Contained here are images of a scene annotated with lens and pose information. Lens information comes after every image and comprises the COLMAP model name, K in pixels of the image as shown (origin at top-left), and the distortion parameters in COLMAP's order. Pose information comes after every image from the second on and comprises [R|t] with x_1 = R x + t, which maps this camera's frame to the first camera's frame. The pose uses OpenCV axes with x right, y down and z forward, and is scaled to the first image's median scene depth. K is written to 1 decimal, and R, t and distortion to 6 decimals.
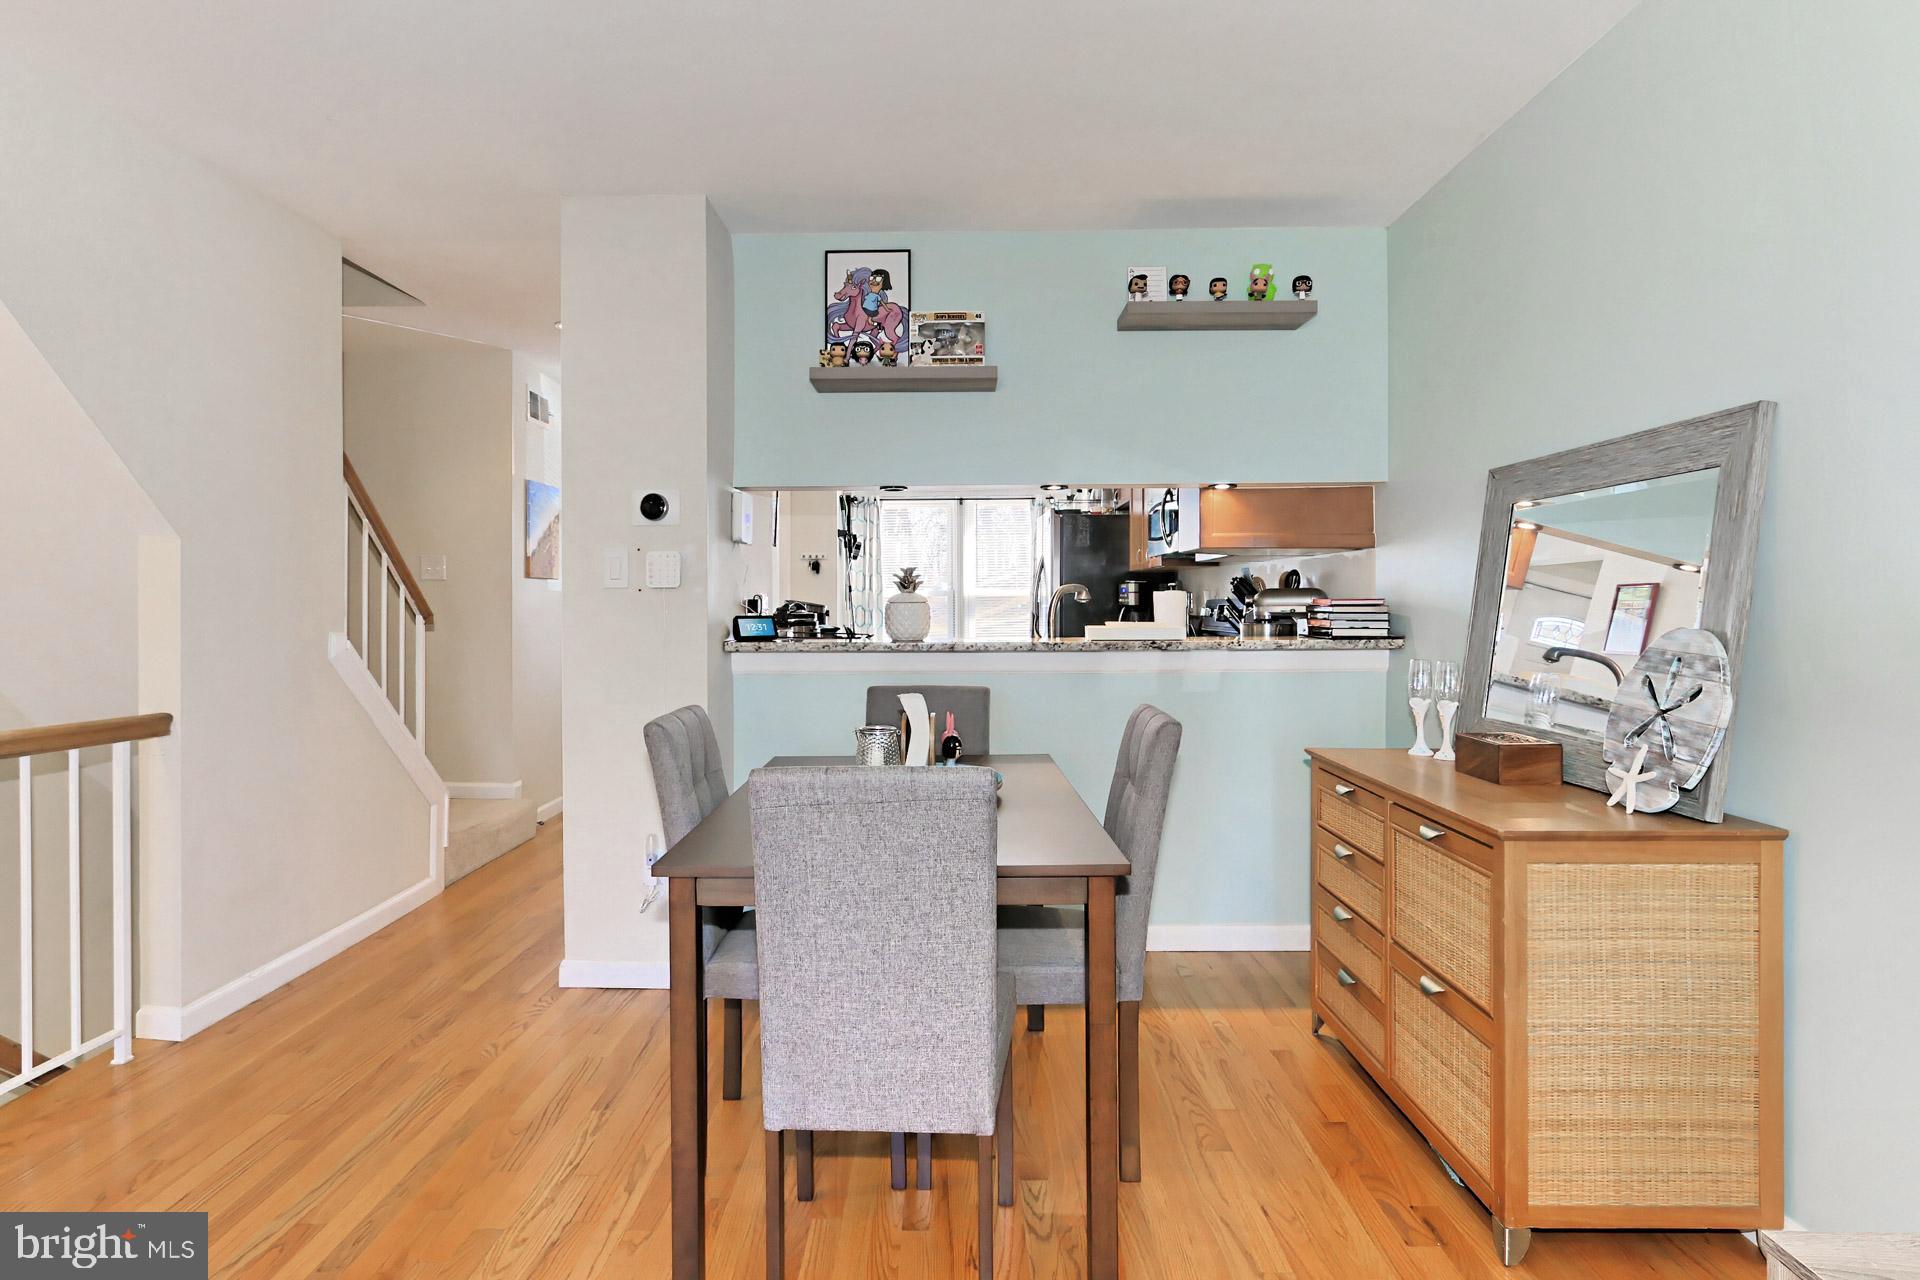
lens RADIAL K [[991.7, 0, 961.6], [0, 991.7, 605.5], [0, 0, 1]] dist [-0.014420, -0.001593]
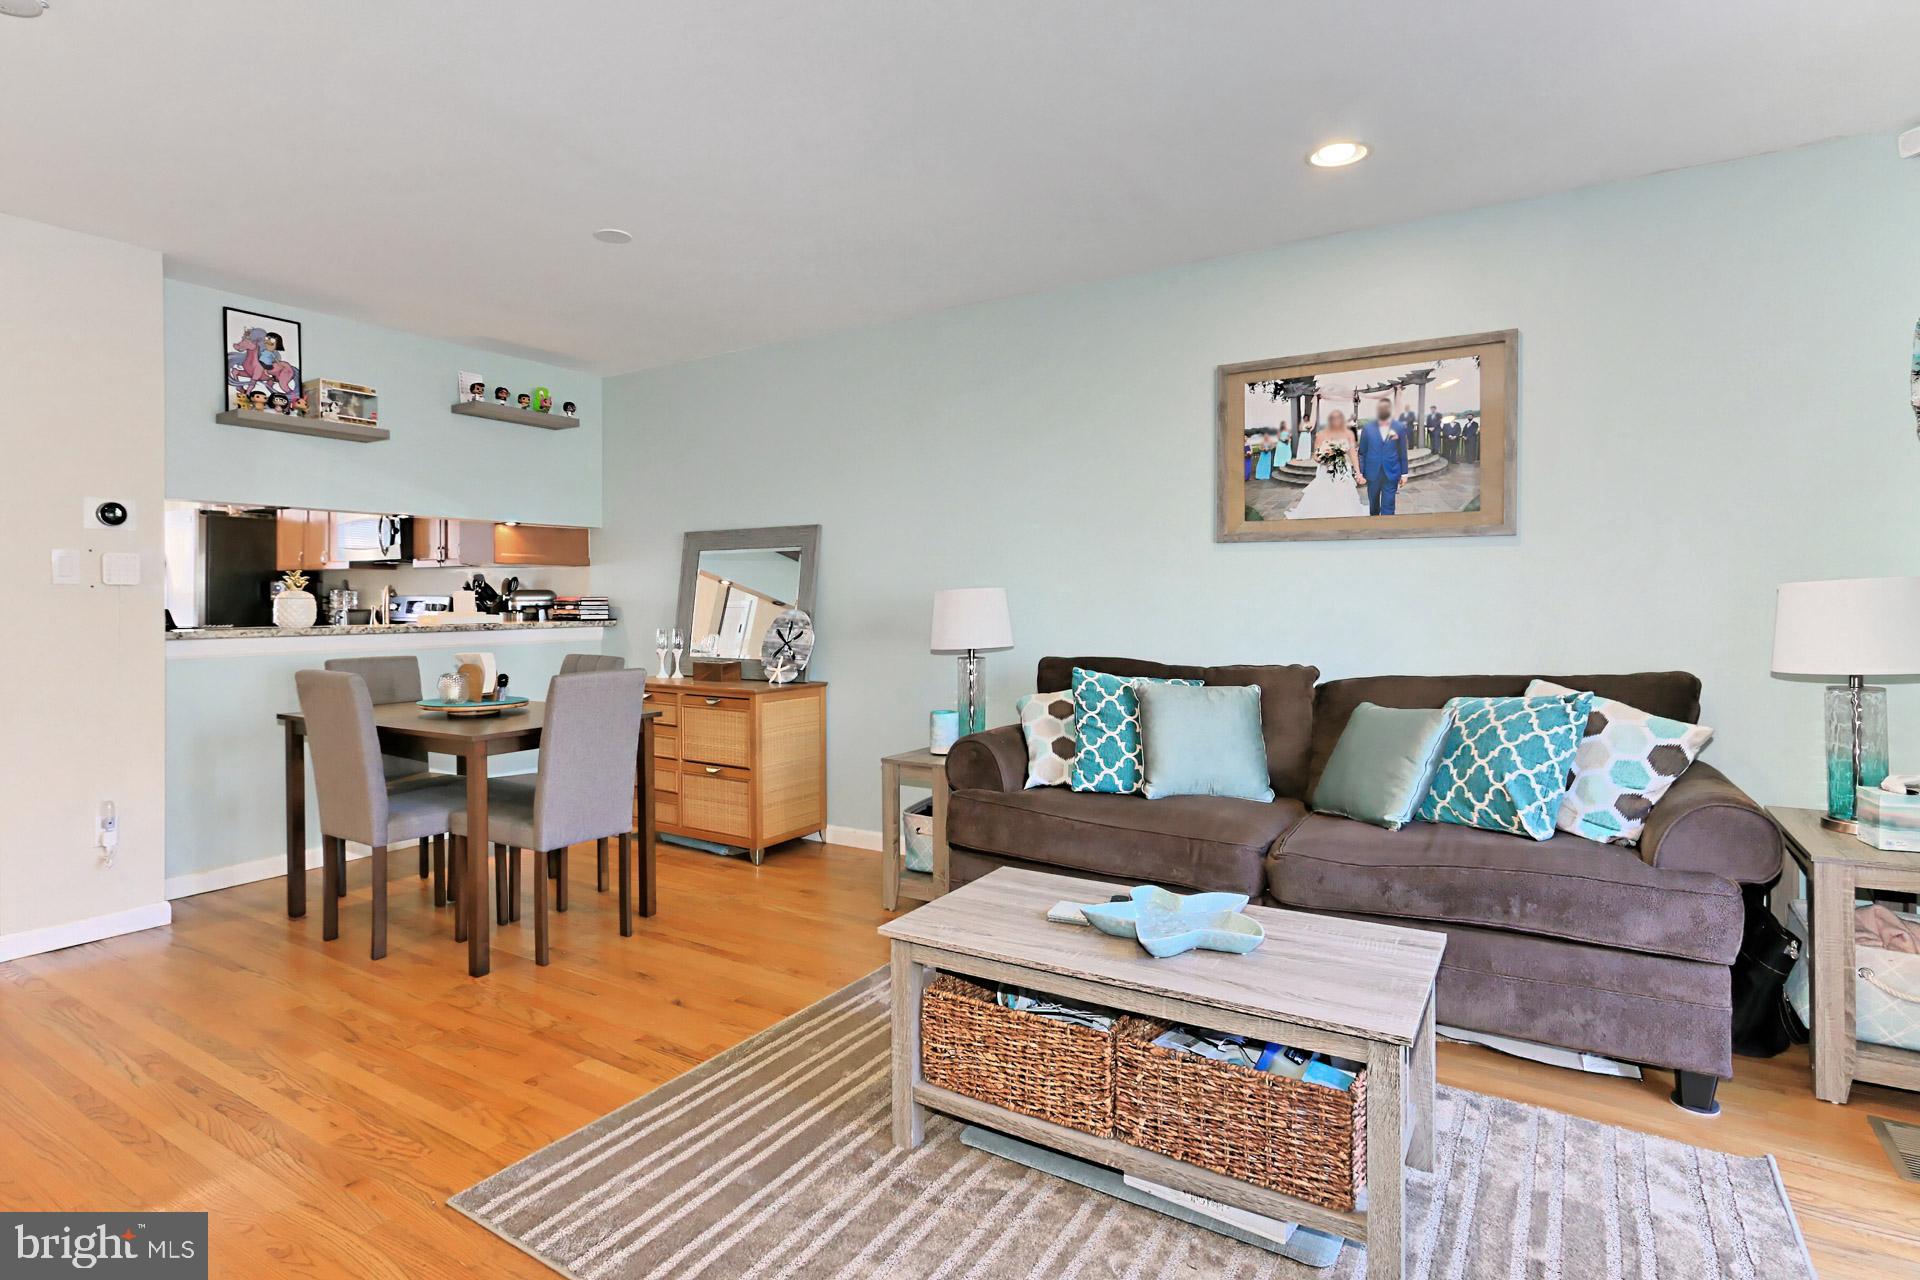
lens RADIAL K [[951.9, 0, 918.9], [0, 951.9, 611.3], [0, 0, 1]] dist [-0.003765, 0.000012]
pose [[0.534045, -0.008235, 0.845416, -0.686259], [0.000134, 0.999953, 0.009656, 0.001953], [-0.845456, -0.005043, 0.534021, -0.345445]]
